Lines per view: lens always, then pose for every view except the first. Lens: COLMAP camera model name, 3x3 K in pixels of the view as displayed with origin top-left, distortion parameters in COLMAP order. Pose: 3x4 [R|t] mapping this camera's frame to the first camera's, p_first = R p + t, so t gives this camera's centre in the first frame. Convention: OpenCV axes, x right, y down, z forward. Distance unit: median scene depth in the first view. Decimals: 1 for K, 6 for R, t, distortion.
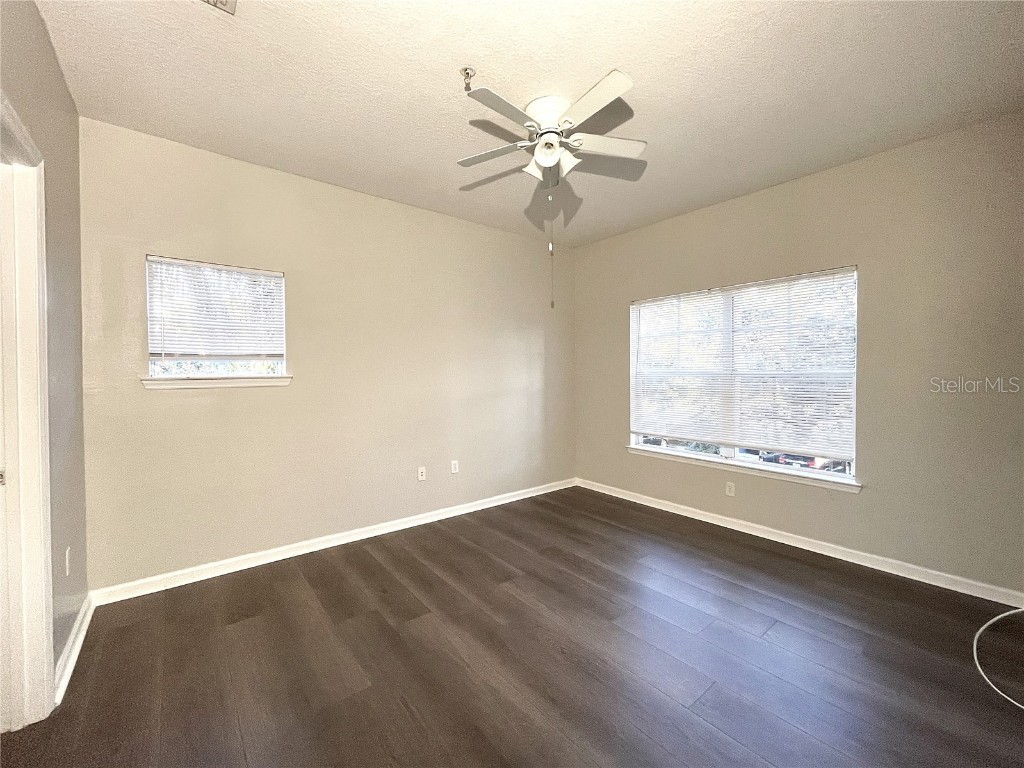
lens RADIAL K [[425.5, 0, 513.6], [0, 425.5, 378.3], [0, 0, 1]] dist [0.002583, -0.000001]
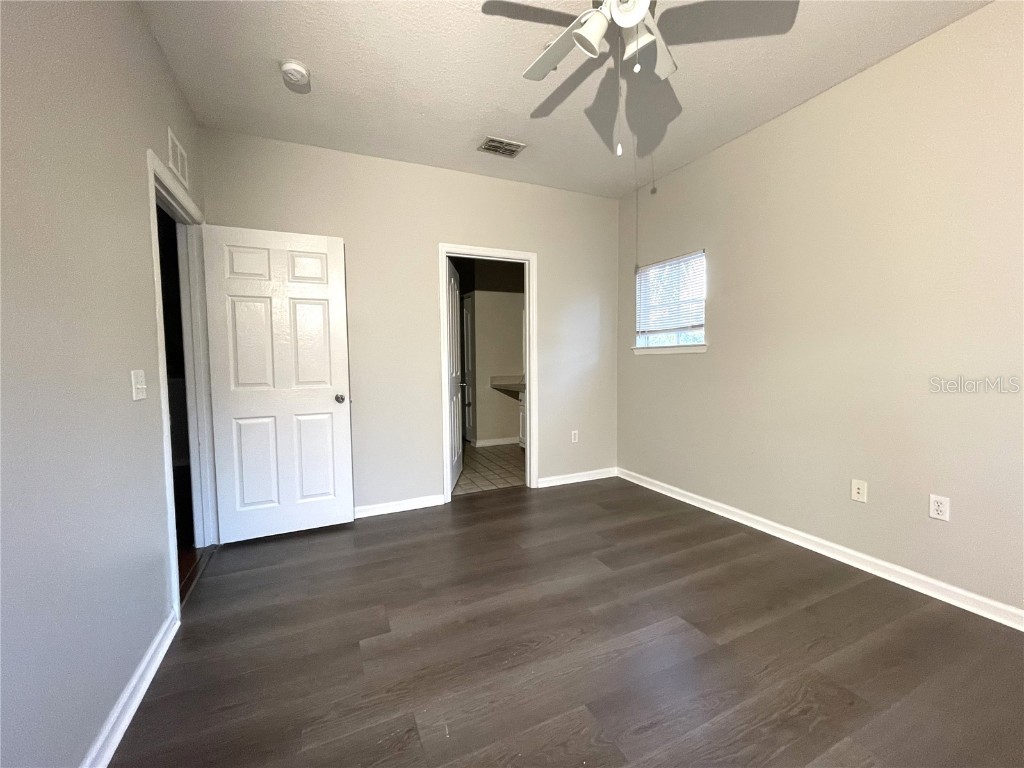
lens RADIAL K [[425.5, 0, 515.6], [0, 425.5, 385.6], [0, 0, 1]] dist [0.002583, -0.000001]
pose [[-0.237458, 0.066294, -0.969133, 0.676584], [-0.002384, 0.997626, 0.068827, 0.027373], [0.971395, 0.018654, -0.236736, 0.823455]]
